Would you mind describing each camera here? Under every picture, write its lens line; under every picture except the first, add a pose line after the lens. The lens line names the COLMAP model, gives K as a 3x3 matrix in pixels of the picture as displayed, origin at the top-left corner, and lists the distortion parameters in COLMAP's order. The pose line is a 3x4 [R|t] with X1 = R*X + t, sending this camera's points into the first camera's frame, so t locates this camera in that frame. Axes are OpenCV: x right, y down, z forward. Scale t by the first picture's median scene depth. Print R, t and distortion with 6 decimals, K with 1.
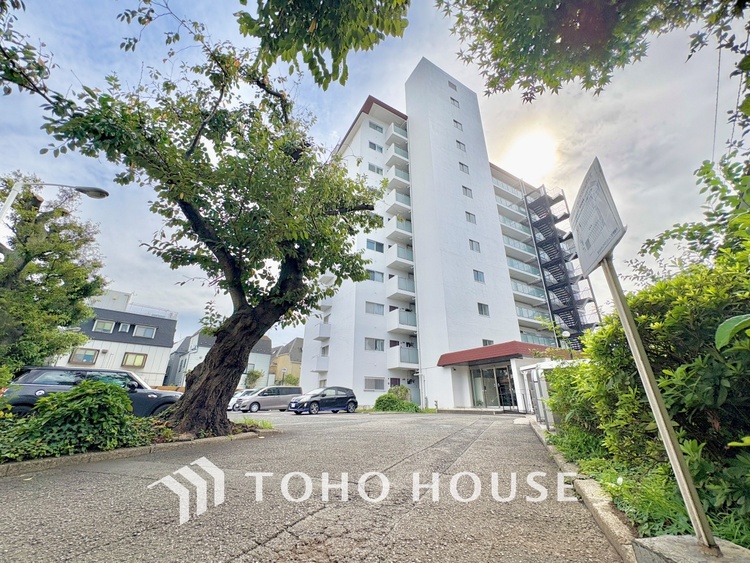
lens RADIAL K [[300.4, 0, 376.0], [0, 300.4, 281.6], [0, 0, 1]] dist [0.000566, 0.000103]
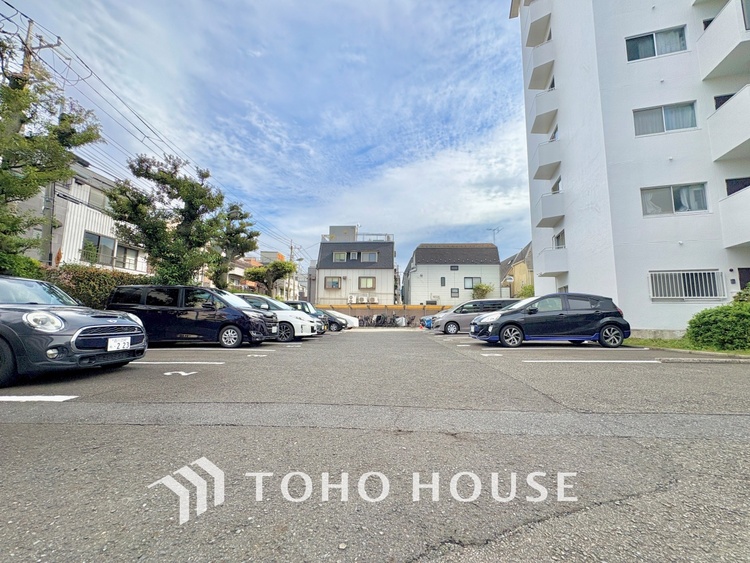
lens RADIAL K [[300.4, 0, 376.0], [0, 300.4, 281.6], [0, 0, 1]] dist [0.000566, 0.000103]
pose [[0.679475, -0.086990, -0.728523, 0.009279], [0.272006, 0.952055, 0.140012, 0.145148], [0.681415, -0.293297, 0.670560, 0.382631]]
